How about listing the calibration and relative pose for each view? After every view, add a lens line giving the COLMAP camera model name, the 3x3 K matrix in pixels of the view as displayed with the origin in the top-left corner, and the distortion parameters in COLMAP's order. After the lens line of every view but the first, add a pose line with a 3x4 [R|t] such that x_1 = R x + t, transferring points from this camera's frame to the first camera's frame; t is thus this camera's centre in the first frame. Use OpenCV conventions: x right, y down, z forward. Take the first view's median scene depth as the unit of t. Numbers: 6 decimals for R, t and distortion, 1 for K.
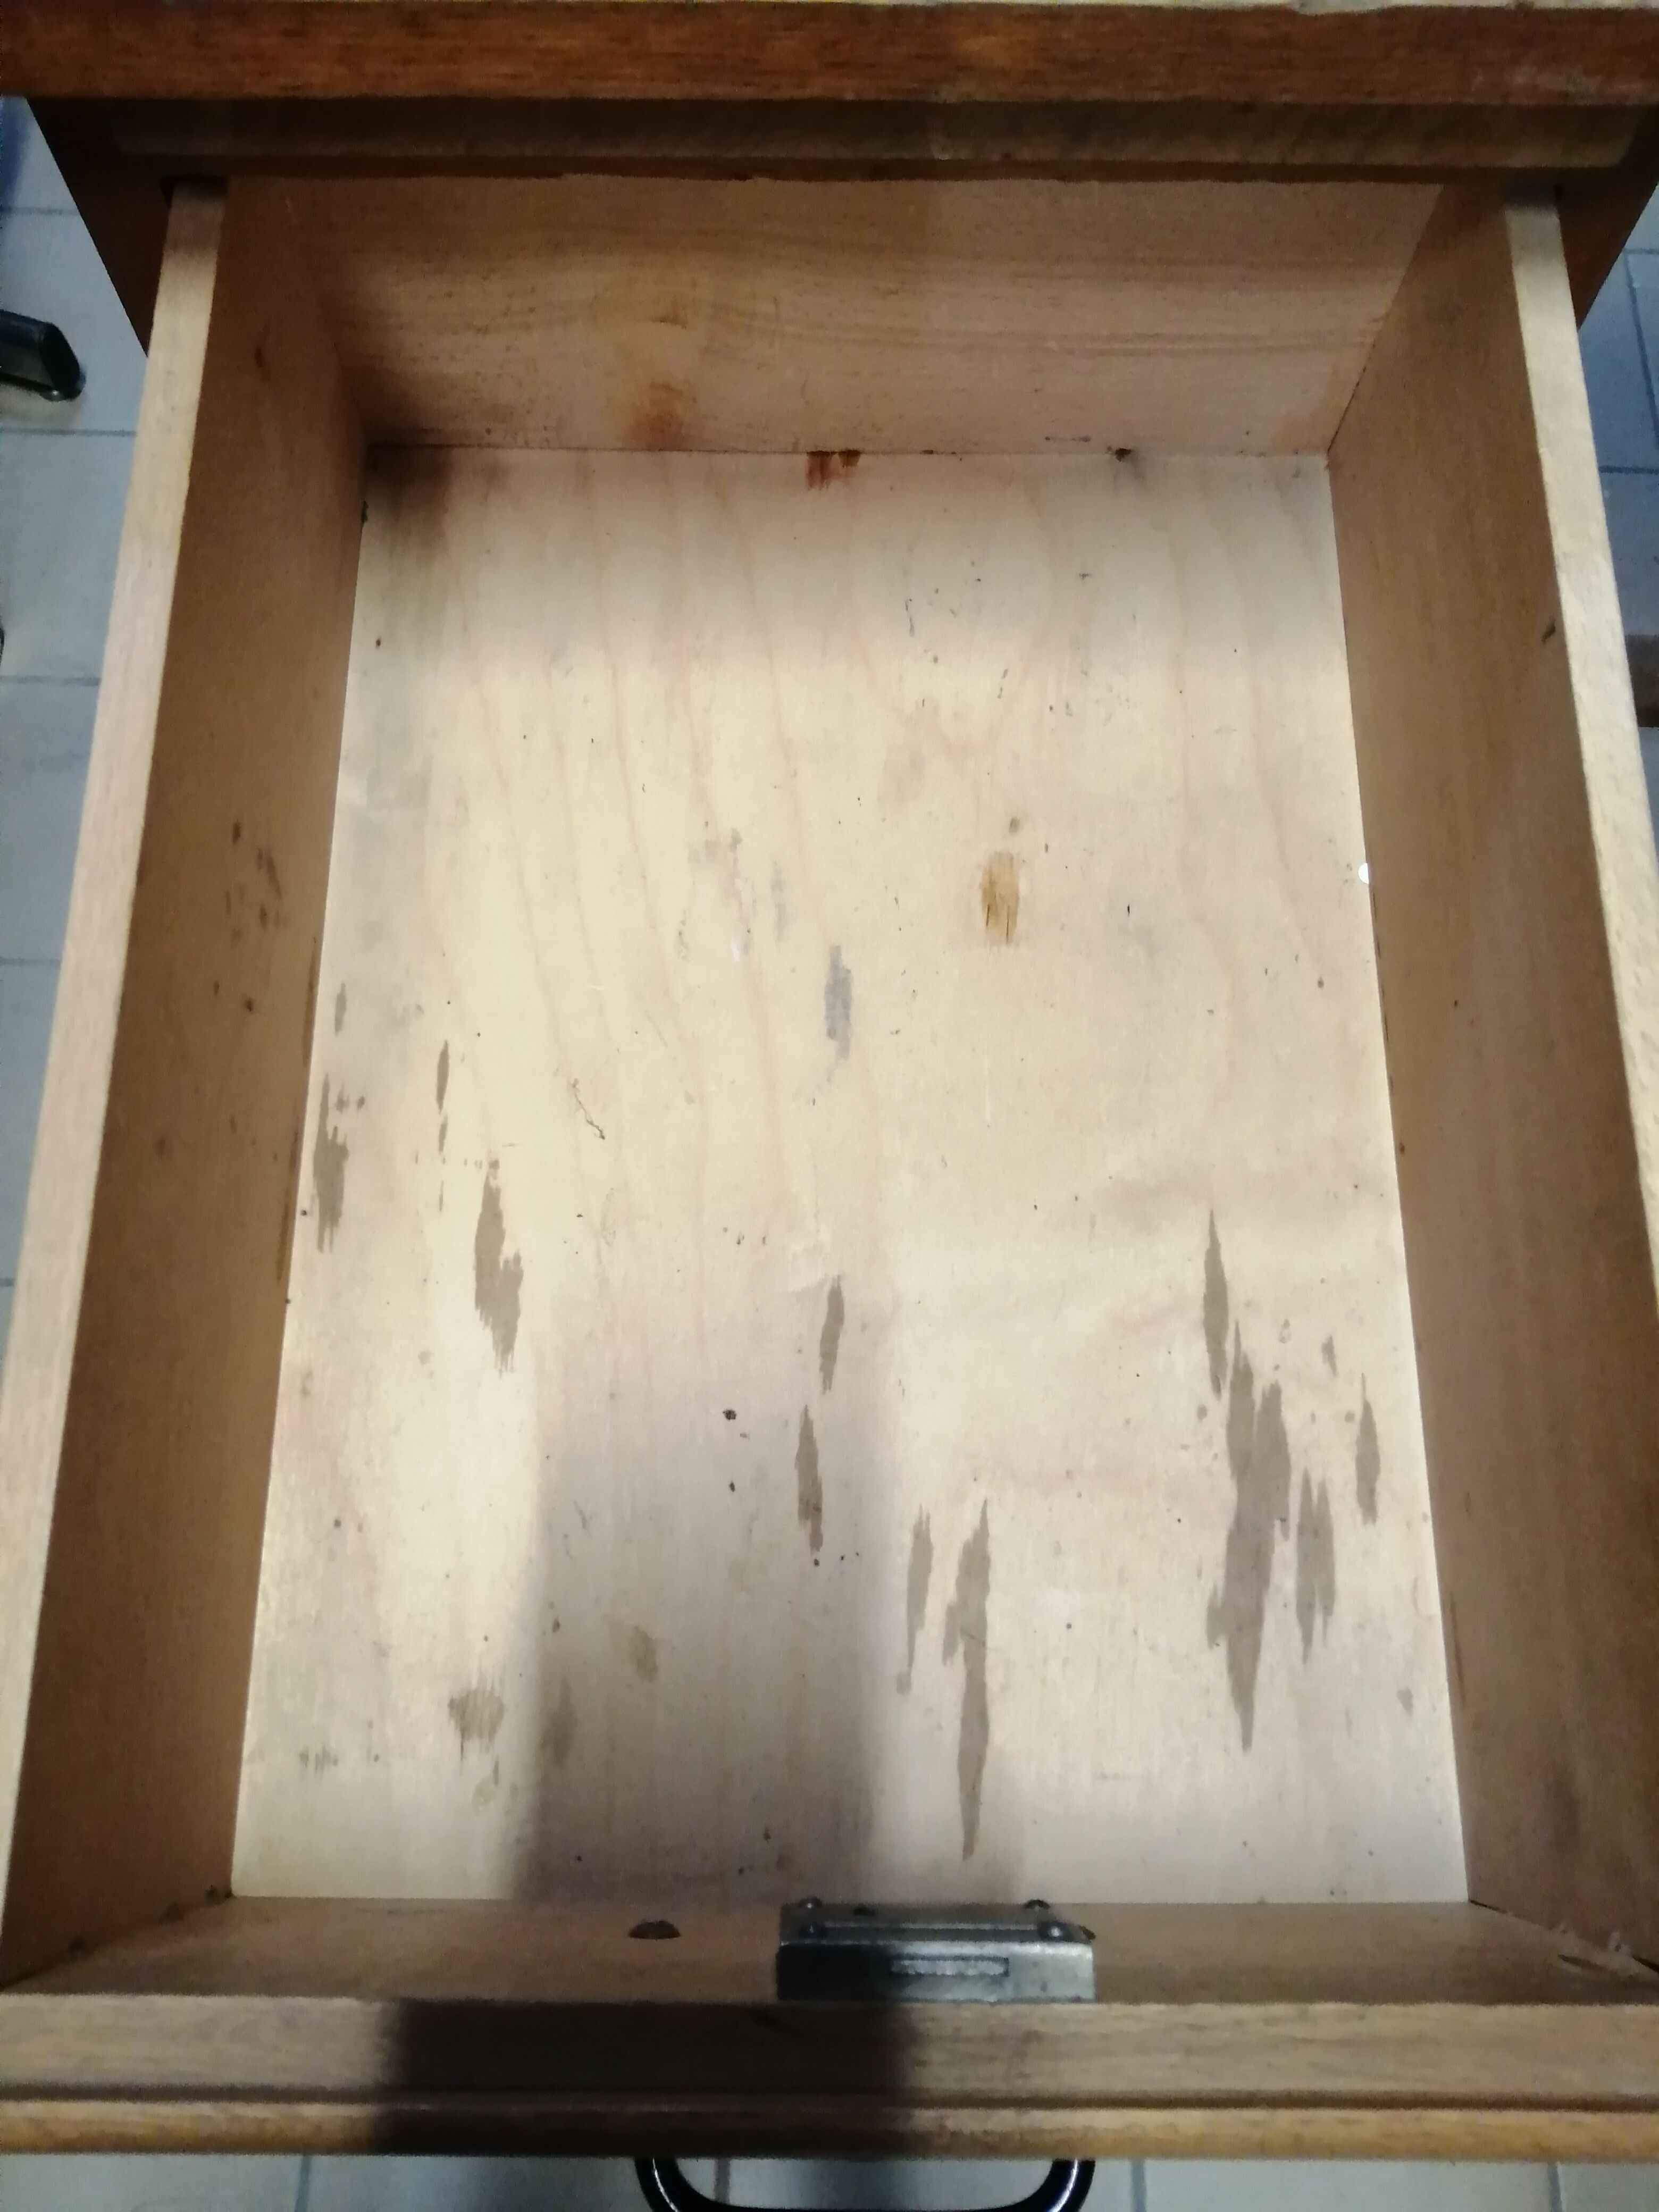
lens RADIAL K [[1764.7, 0, 814.5], [0, 1764.7, 1113.2], [0, 0, 1]] dist [0.012139, -0.059167]
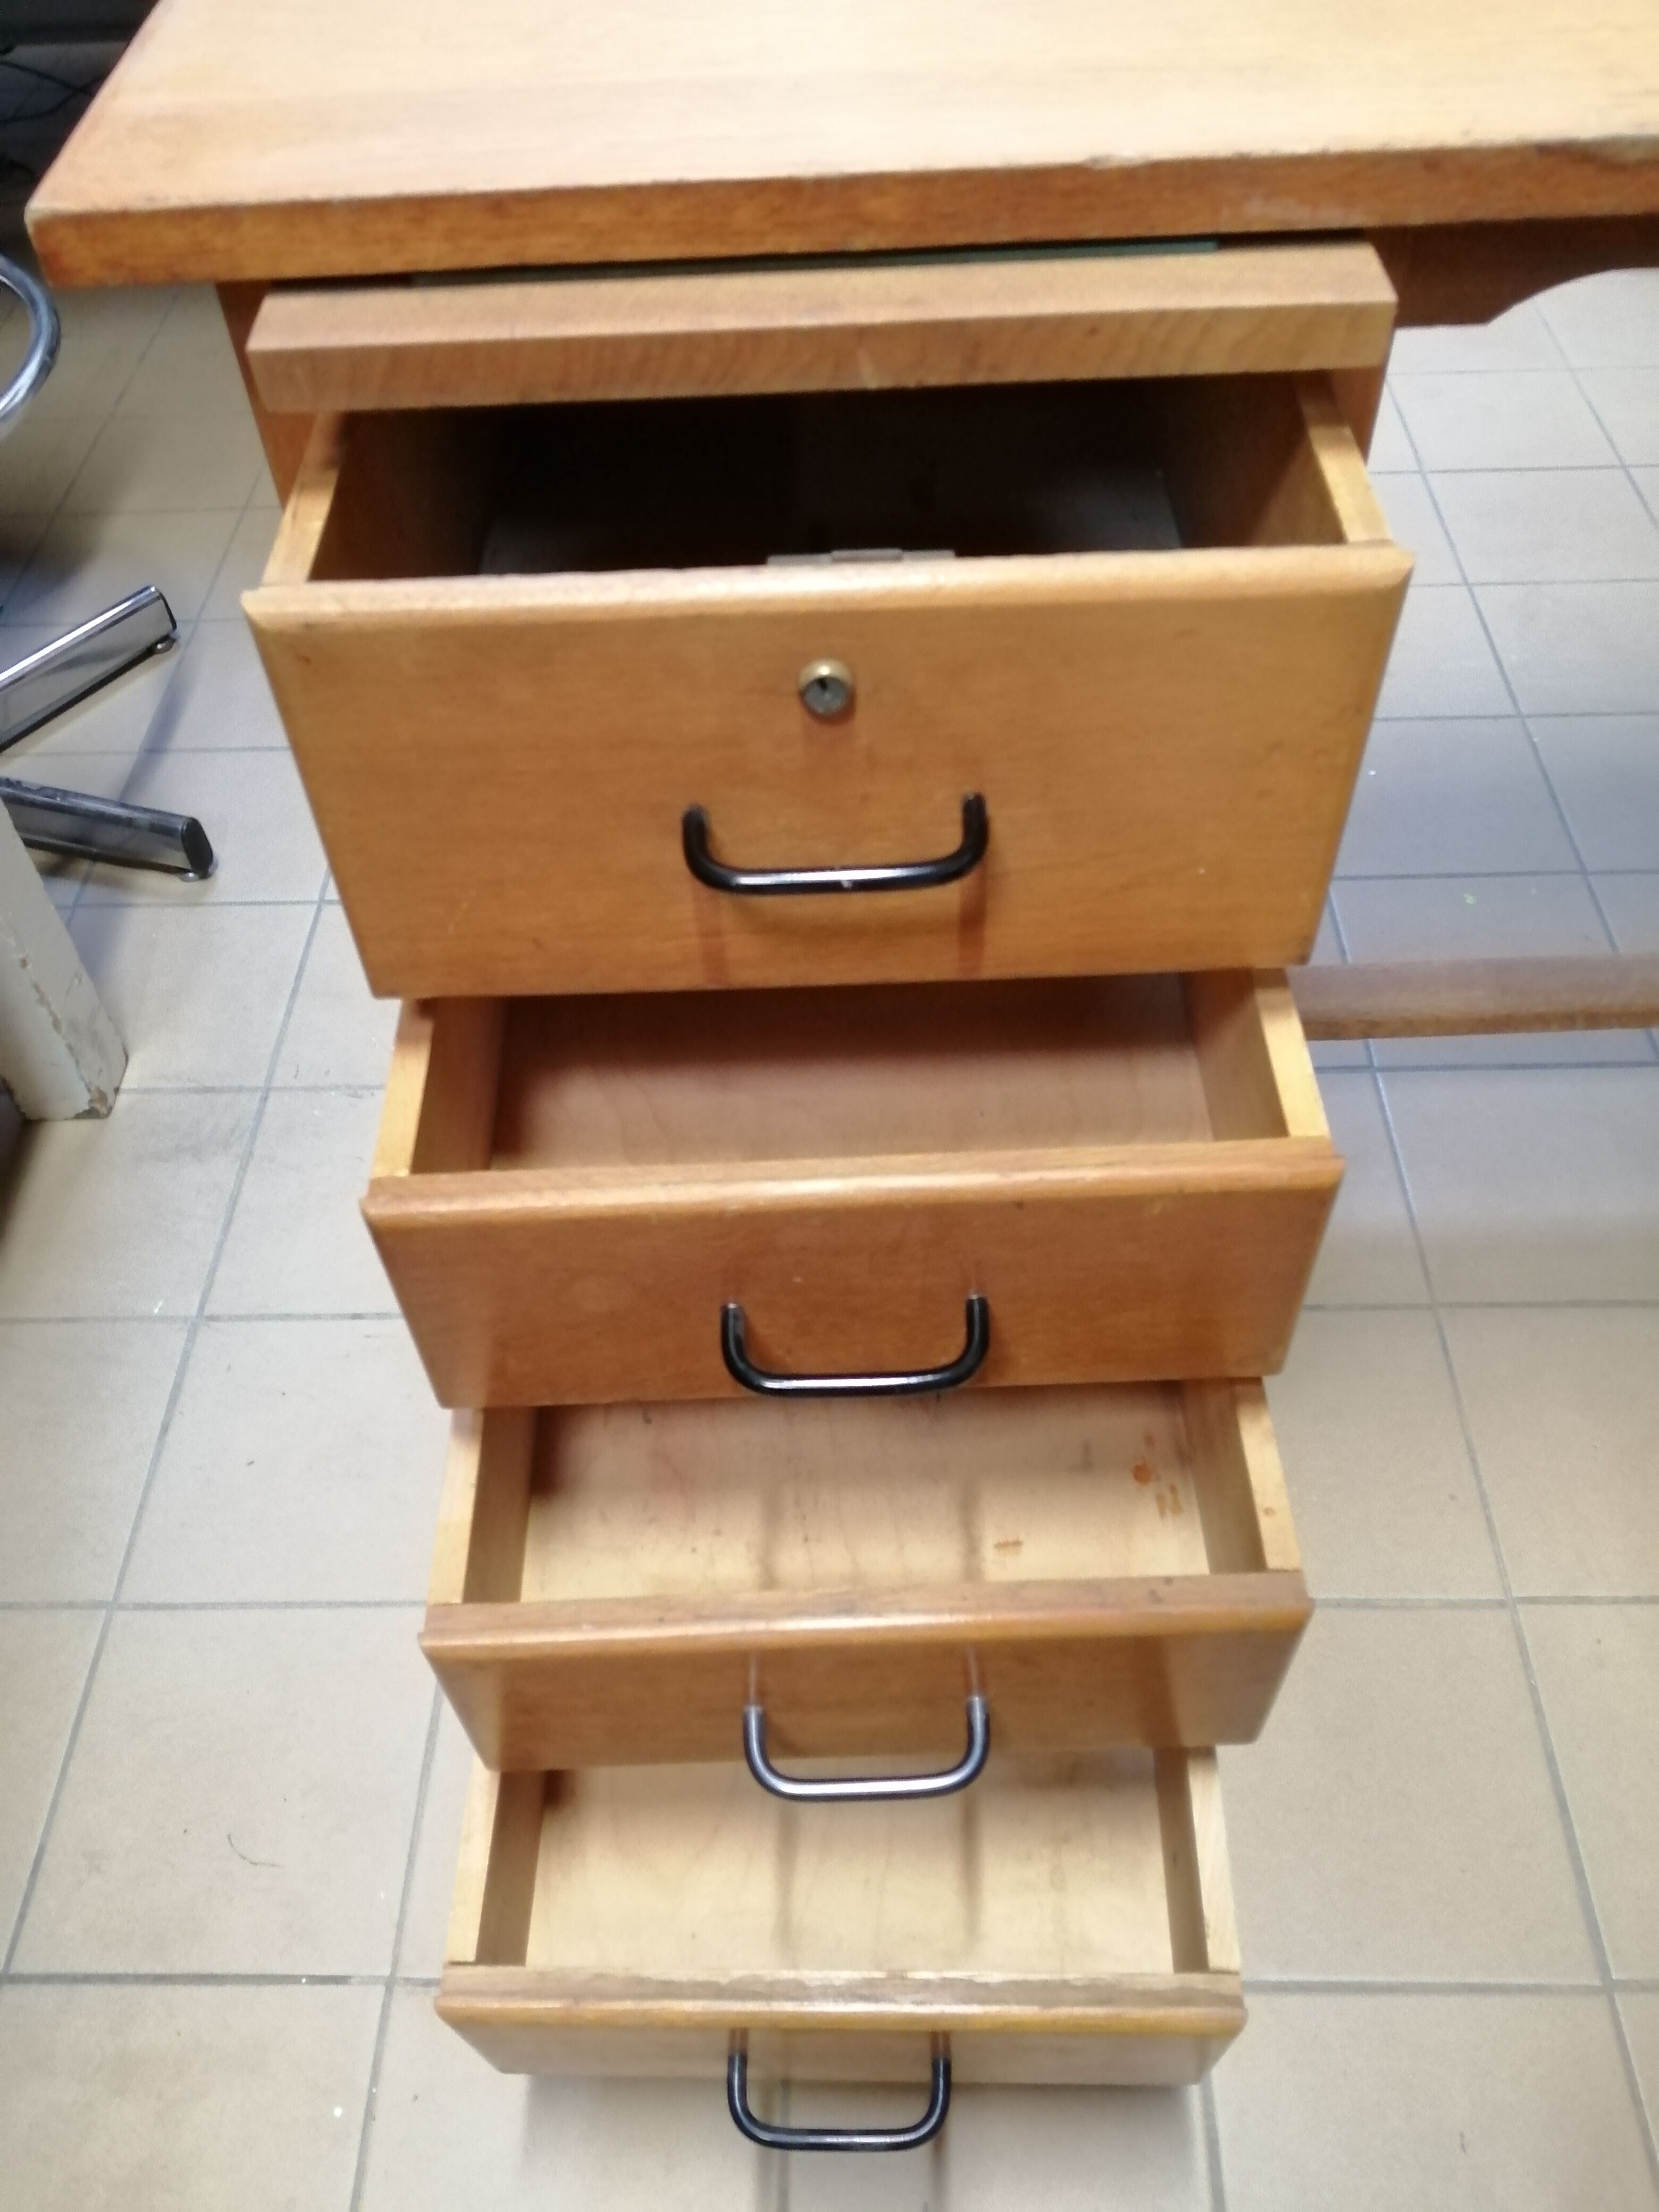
lens RADIAL K [[1743.0, 0, 823.4], [0, 1743.0, 1104.6], [0, 0, 1]] dist [0.036099, -0.059908]
pose [[0.998919, -0.039649, -0.024274, 0.038681], [0.028710, 0.936803, -0.348677, 0.438110], [0.036564, 0.347603, 0.936929, -0.083251]]
